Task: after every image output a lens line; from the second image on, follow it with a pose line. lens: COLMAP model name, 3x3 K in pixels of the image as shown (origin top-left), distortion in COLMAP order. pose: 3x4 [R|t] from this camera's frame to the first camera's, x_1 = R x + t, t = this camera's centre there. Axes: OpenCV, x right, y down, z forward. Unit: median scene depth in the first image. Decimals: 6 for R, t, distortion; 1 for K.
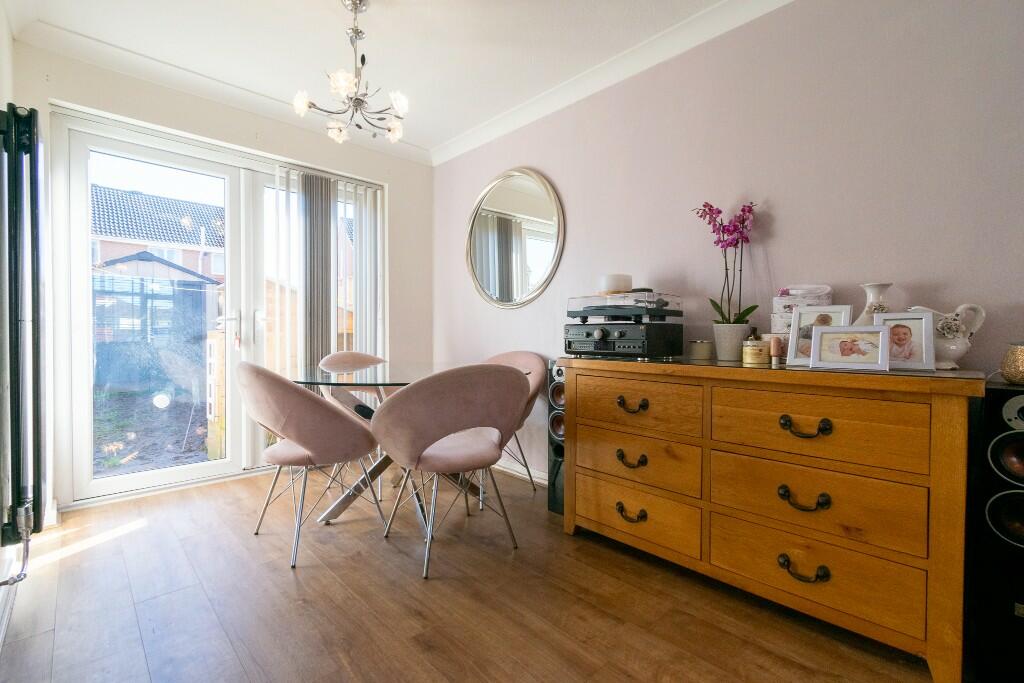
lens RADIAL K [[449.3, 0, 513.7], [0, 449.3, 339.7], [0, 0, 1]] dist [0.000617, -0.000677]
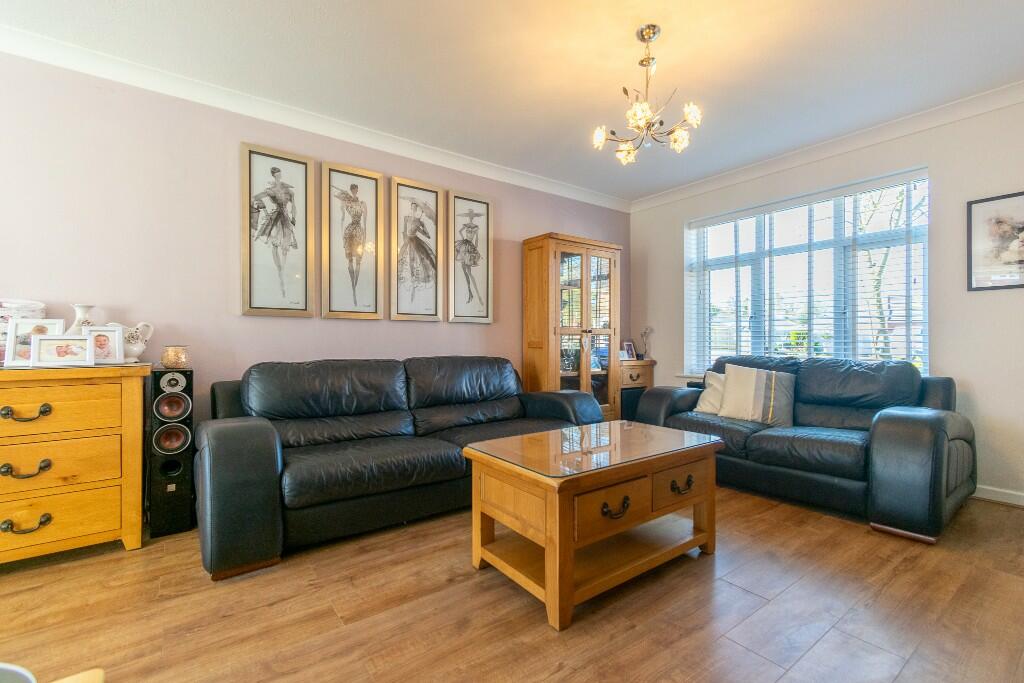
lens RADIAL K [[456.7, 0, 521.1], [0, 456.7, 342.5], [0, 0, 1]] dist [0.000277, -0.000375]
pose [[0.119291, -0.003782, 0.992852, -0.469478], [0.015696, 0.999875, 0.001923, 0.011775], [-0.992735, 0.015355, 0.119335, -0.552674]]
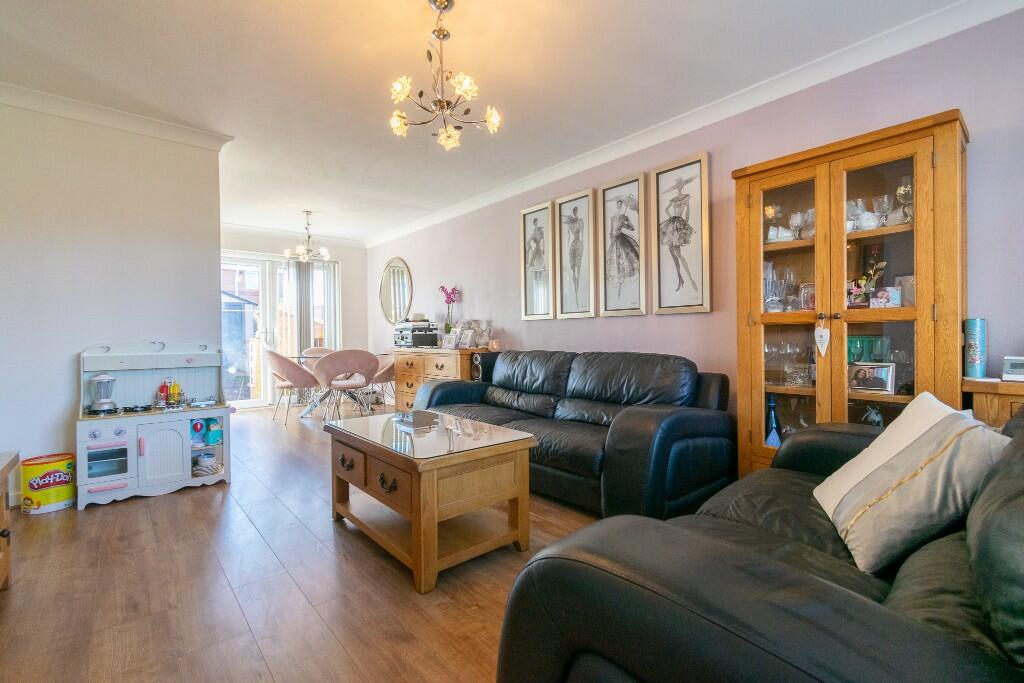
lens RADIAL K [[449.3, 0, 513.7], [0, 449.3, 339.7], [0, 0, 1]] dist [0.000617, -0.000677]
pose [[0.998620, -0.011791, -0.051182, 1.295208], [0.011524, 0.999918, -0.005508, 0.026237], [0.051243, 0.004910, 0.998674, -2.067620]]
